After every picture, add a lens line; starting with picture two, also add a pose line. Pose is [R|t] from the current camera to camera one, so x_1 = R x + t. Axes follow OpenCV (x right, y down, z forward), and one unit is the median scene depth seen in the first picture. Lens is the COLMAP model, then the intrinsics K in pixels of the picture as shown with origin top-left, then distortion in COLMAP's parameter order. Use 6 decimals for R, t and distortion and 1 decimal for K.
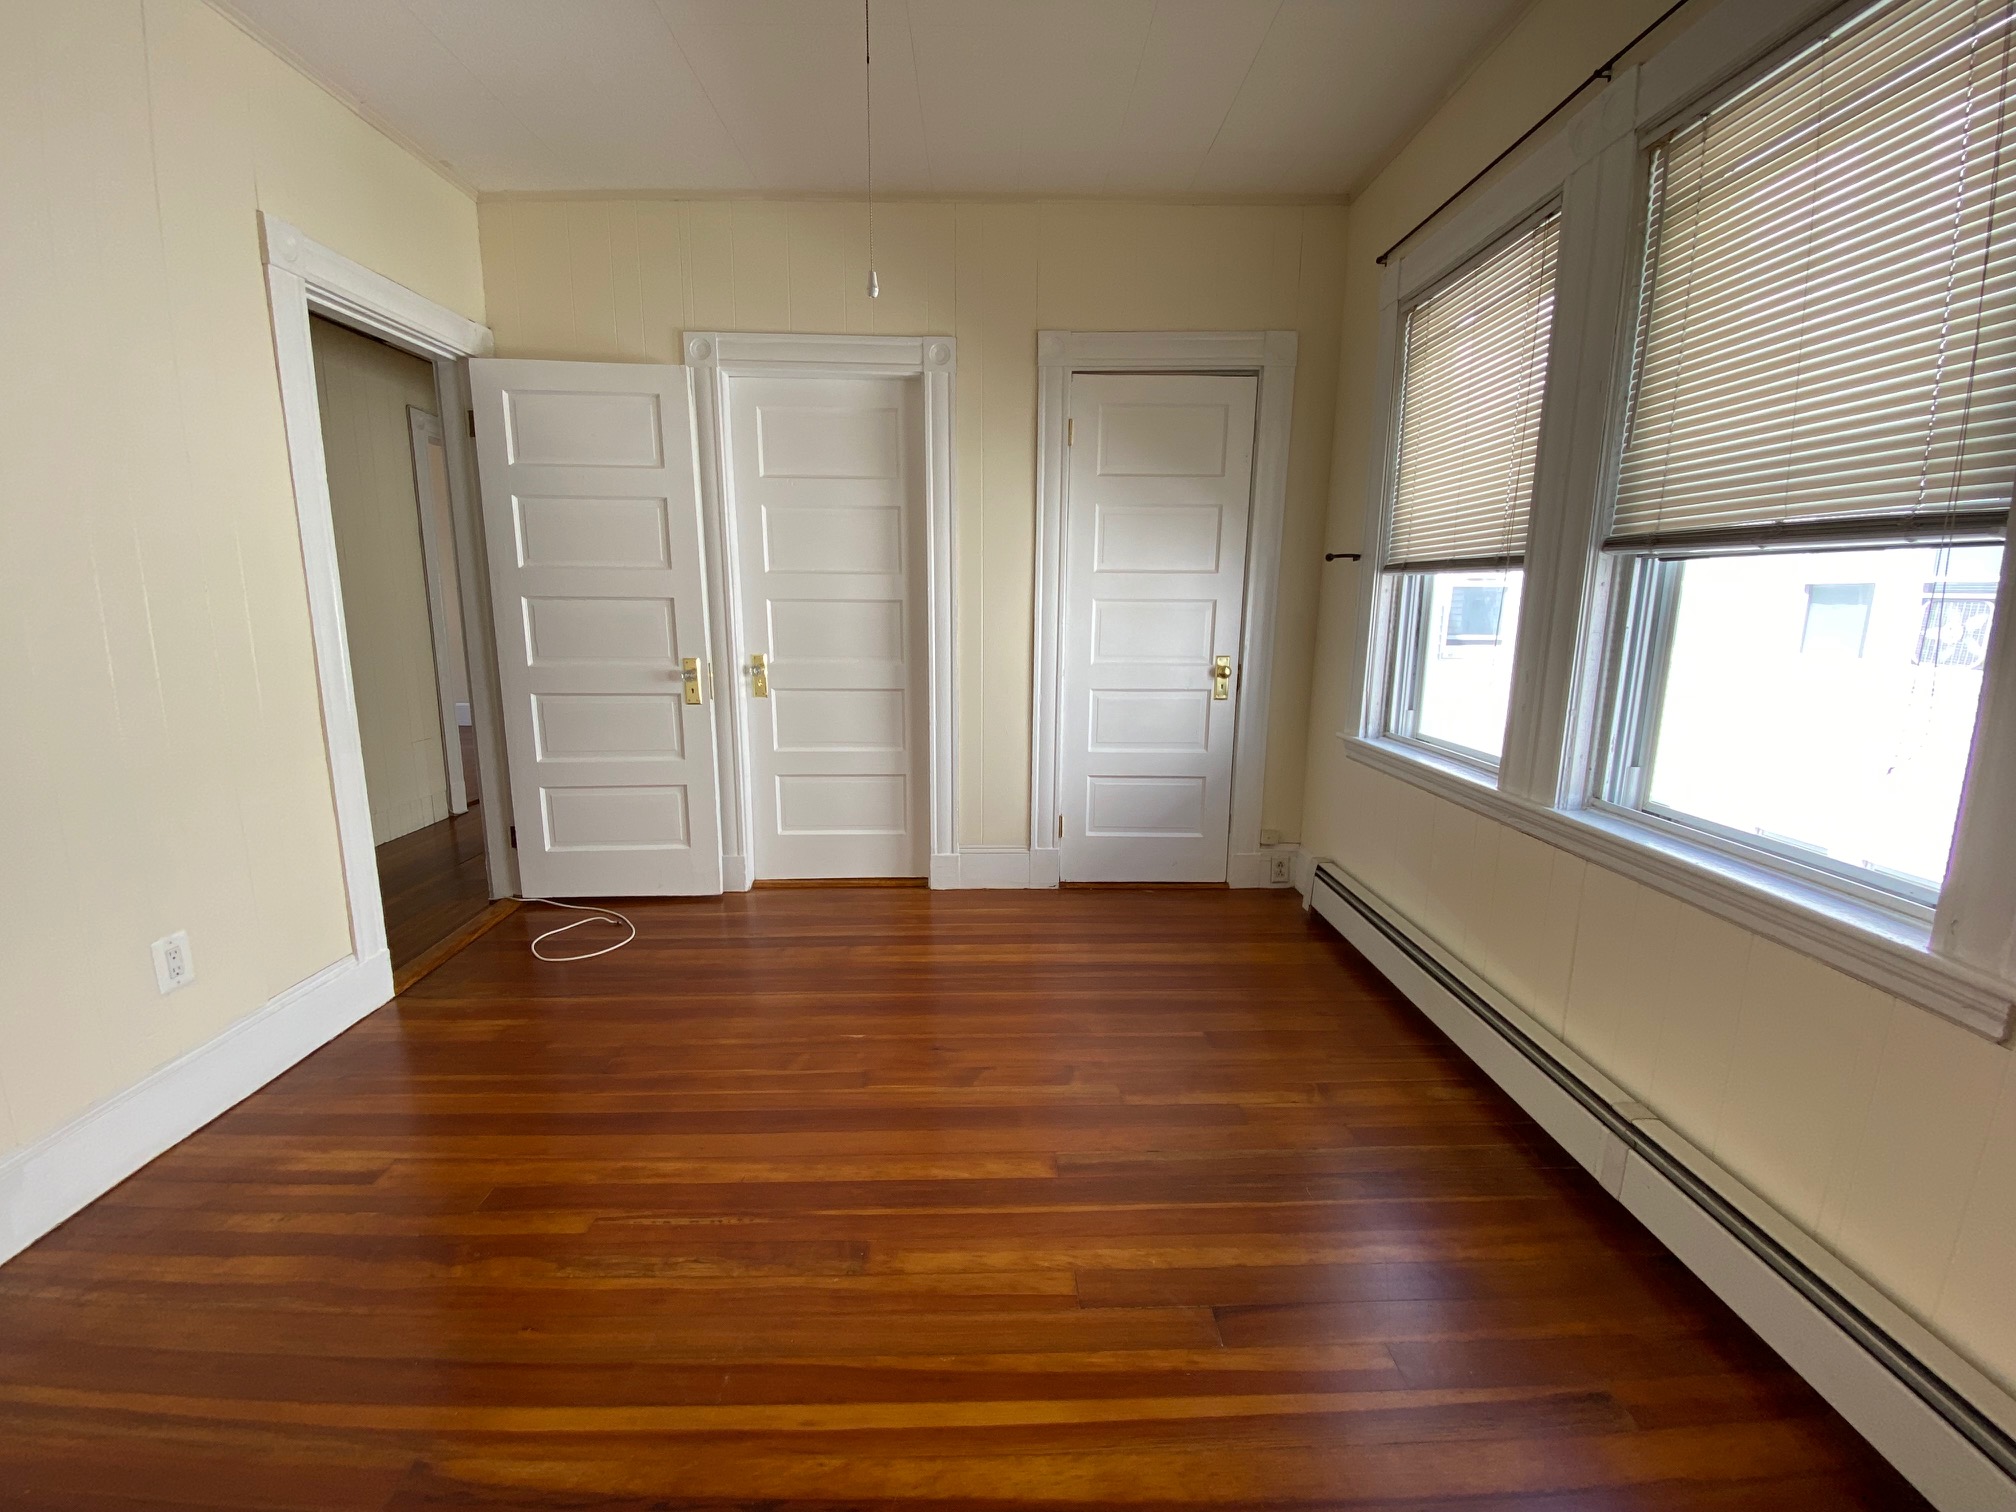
lens RADIAL K [[822.0, 0, 1008.6], [0, 822.0, 743.3], [0, 0, 1]] dist [0.072064, -0.040516]
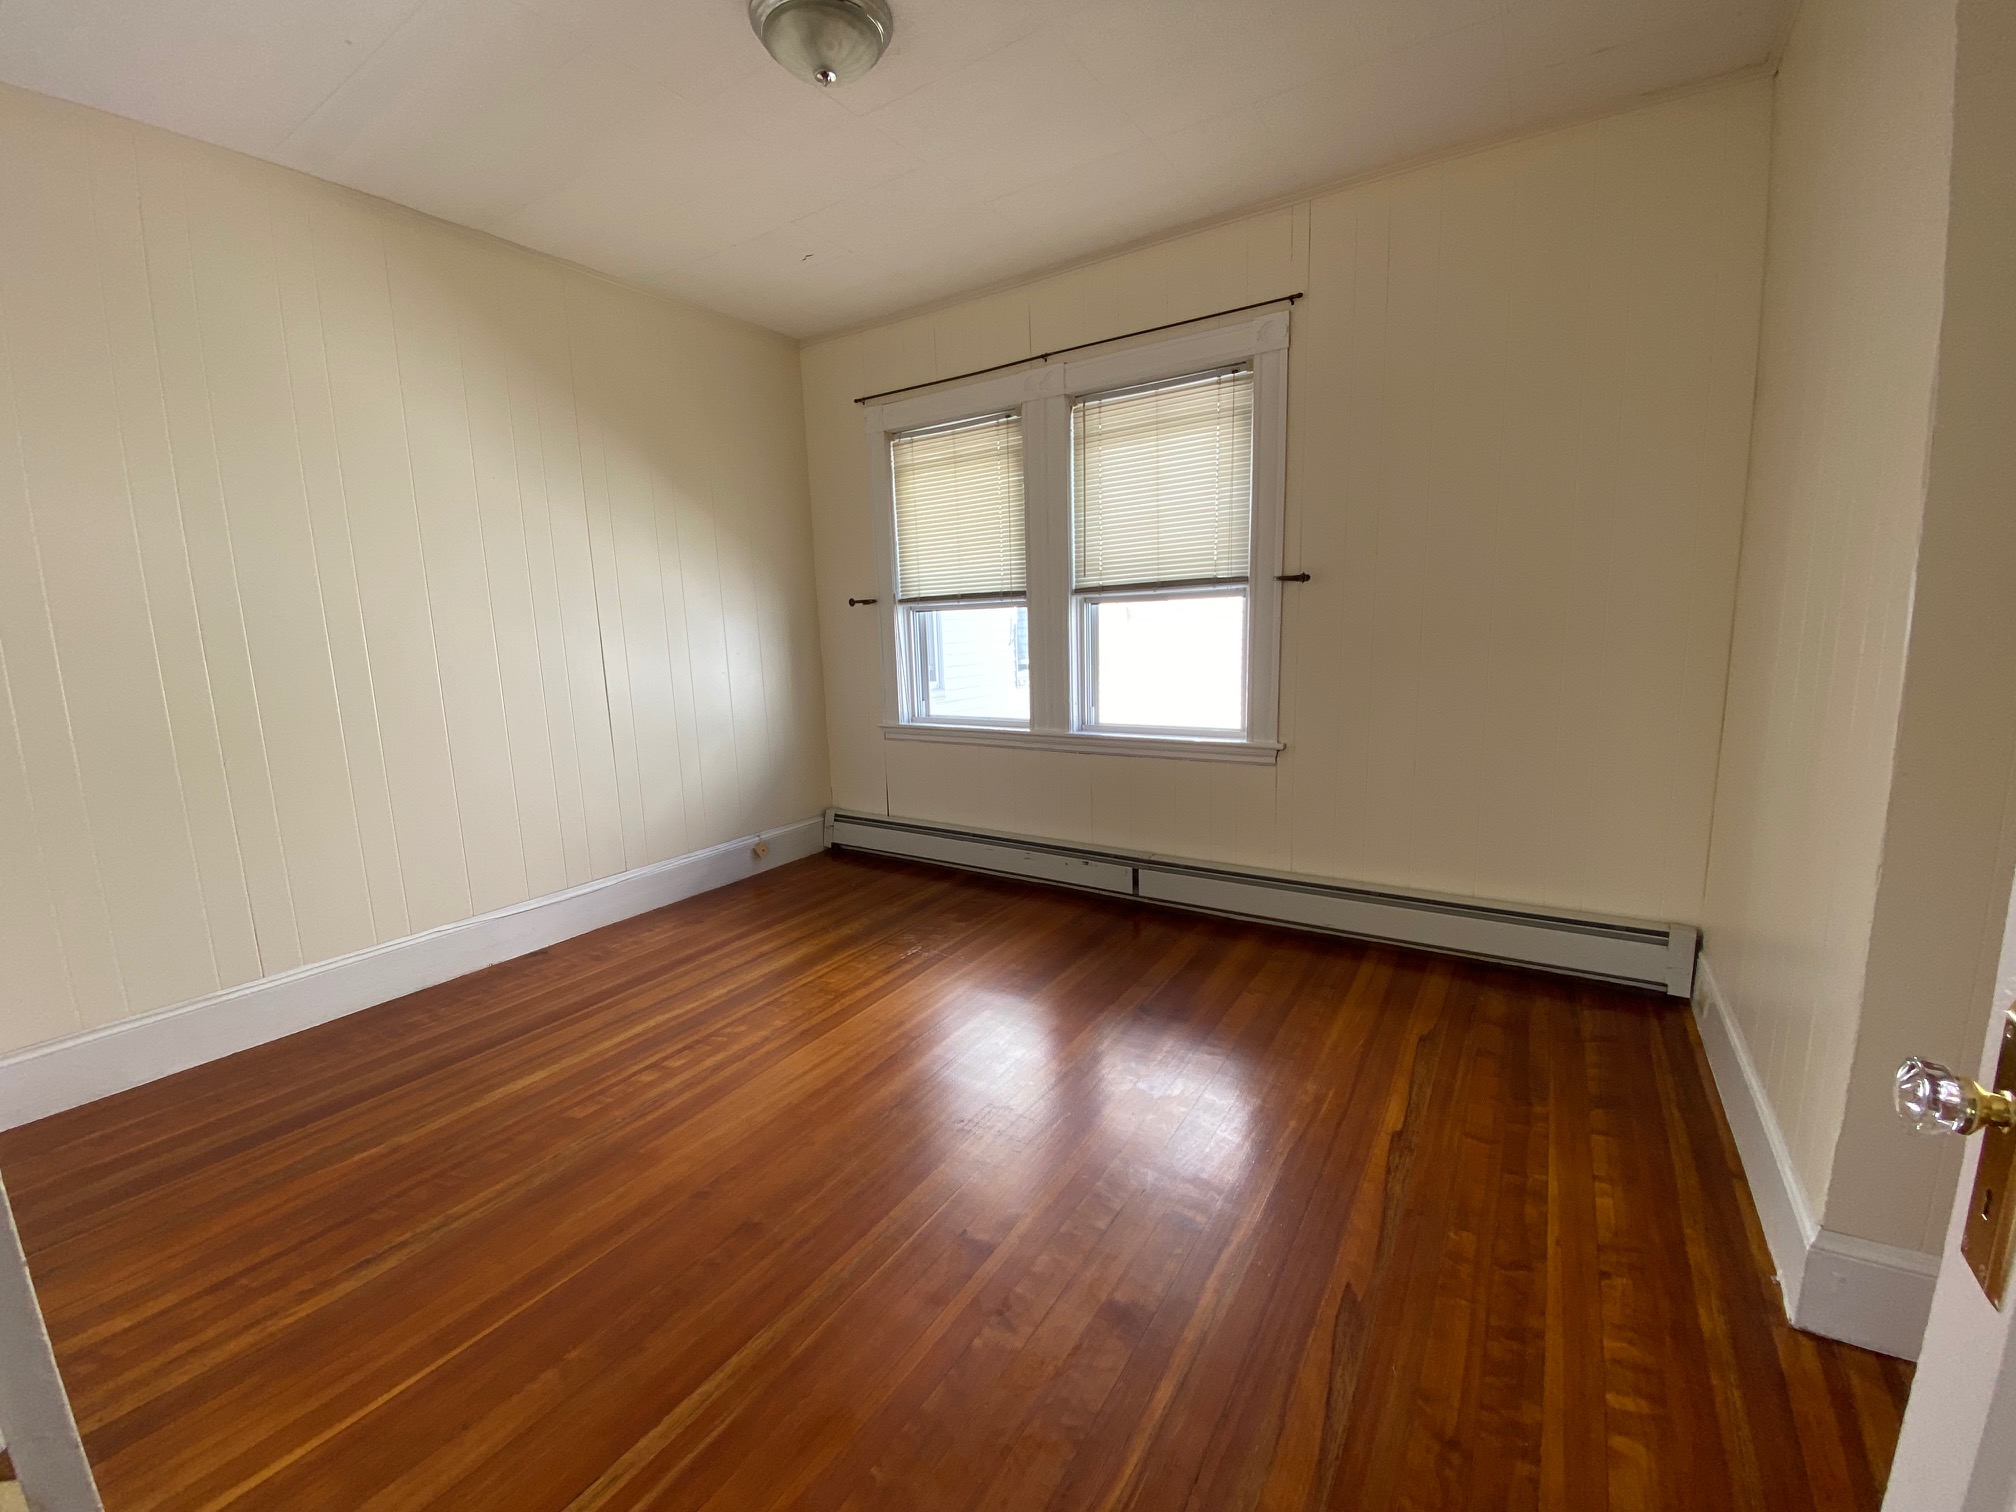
lens RADIAL K [[799.6, 0, 1010.4], [0, 799.6, 755.3], [0, 0, 1]] dist [0.049952, -0.036831]
pose [[0.579115, -0.165242, 0.798323, -0.872548], [0.178638, 0.981166, 0.073502, -0.029930], [-0.795433, 0.100045, 0.597727, 0.015812]]
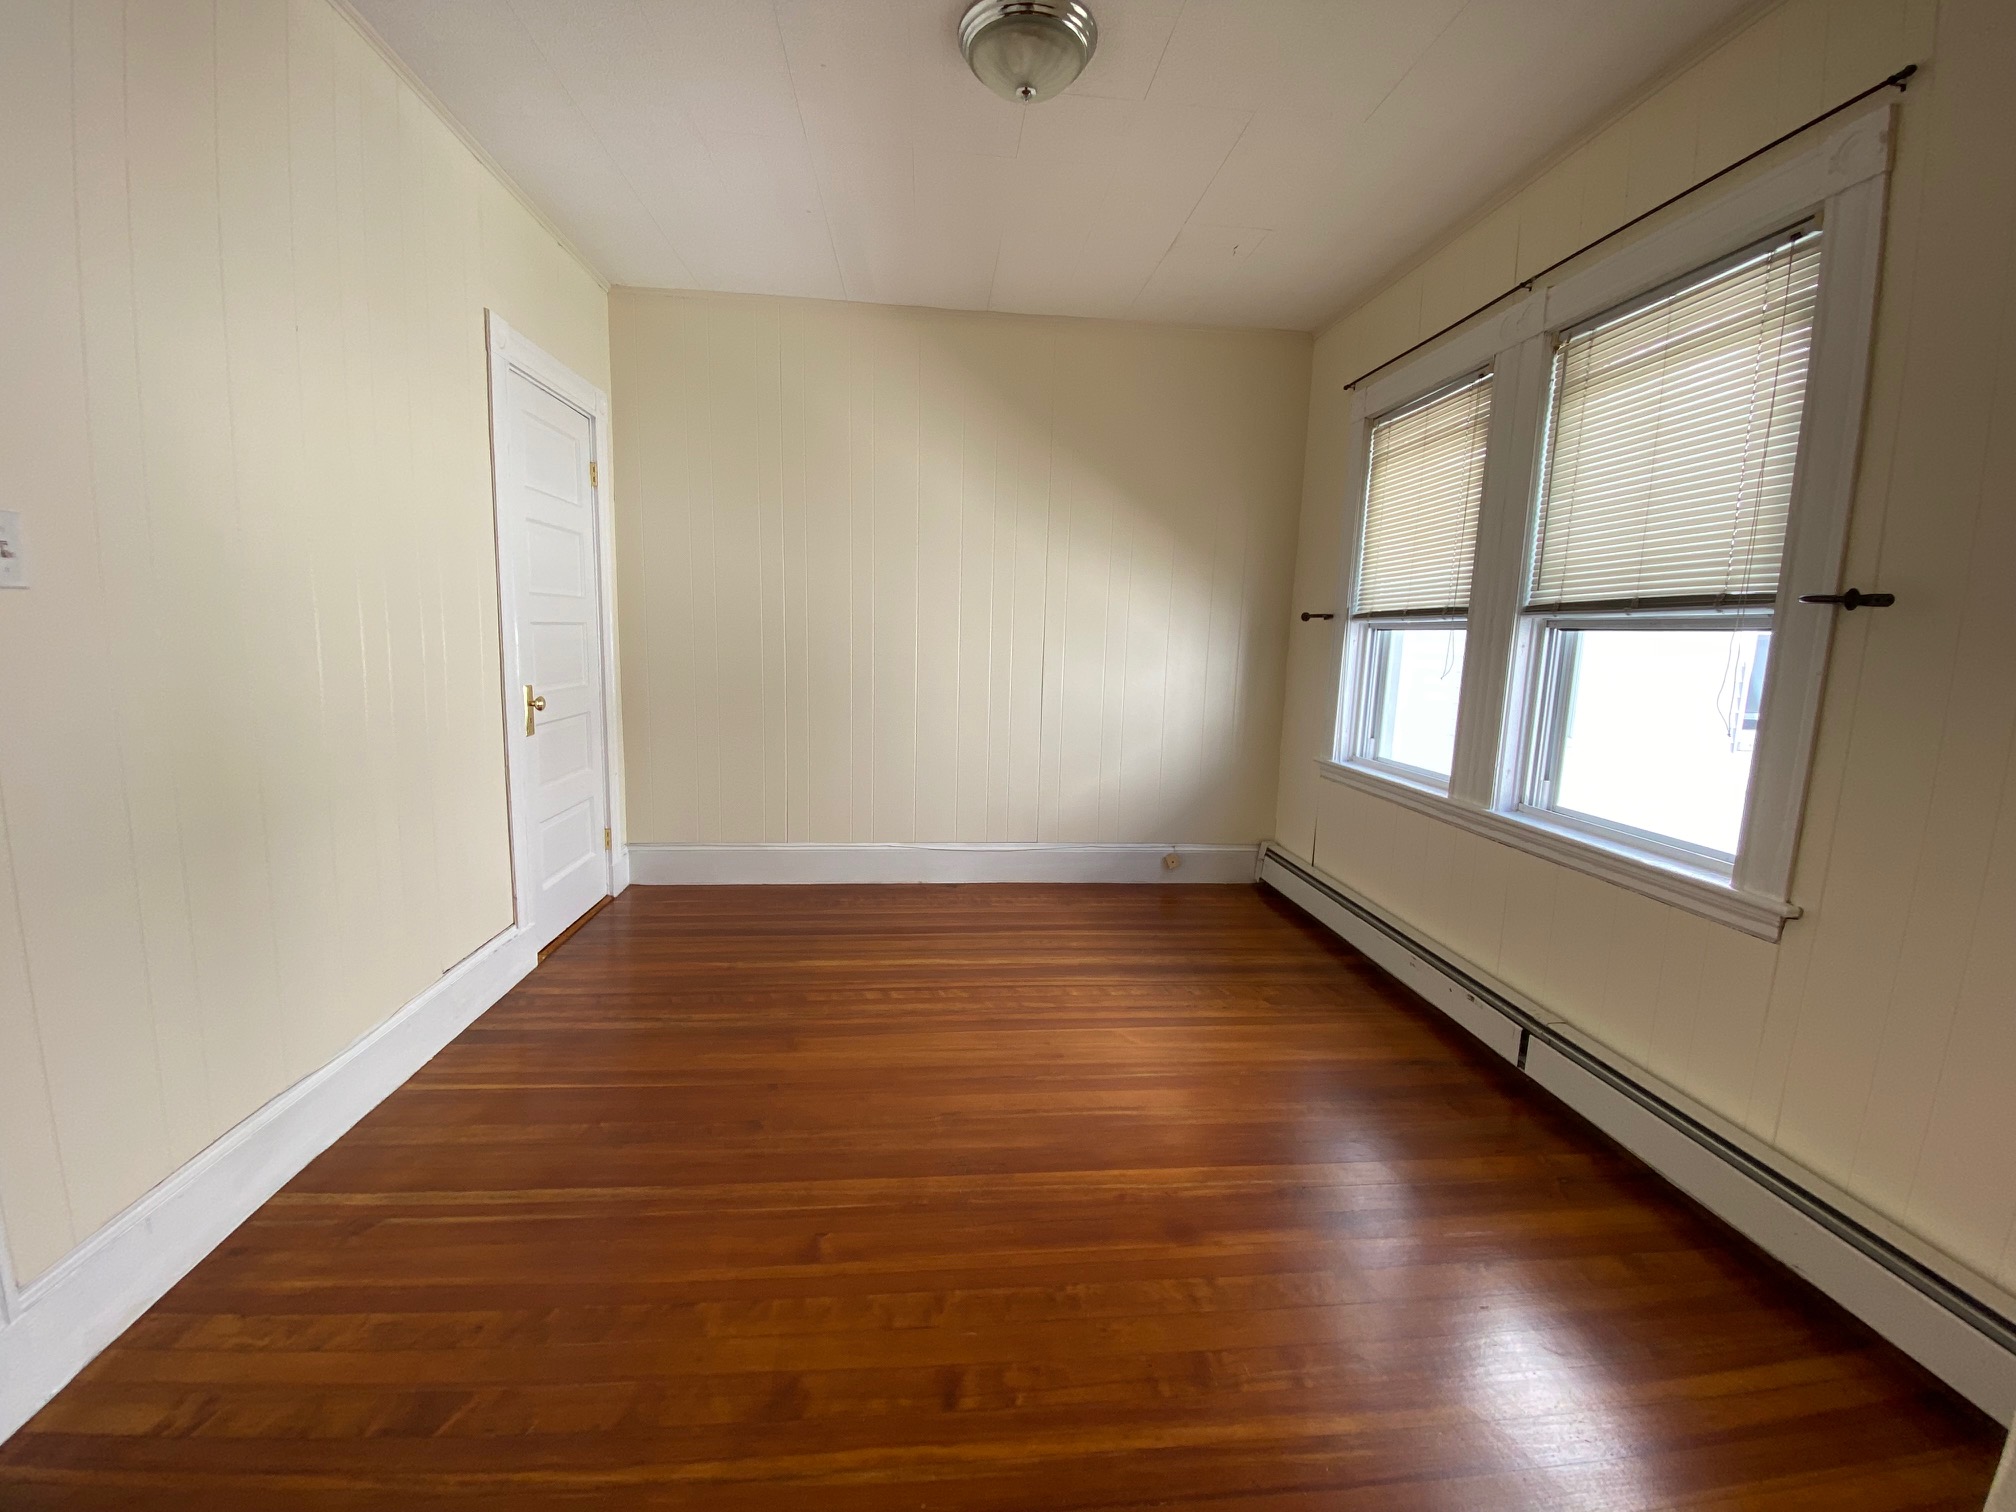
lens RADIAL K [[822.0, 0, 1008.6], [0, 822.0, 743.3], [0, 0, 1]] dist [0.072064, -0.040516]
pose [[0.997576, 0.010450, 0.068798, -0.213989], [-0.008010, 0.999333, -0.035640, 0.023749], [-0.069125, 0.035002, 0.996994, -0.288203]]
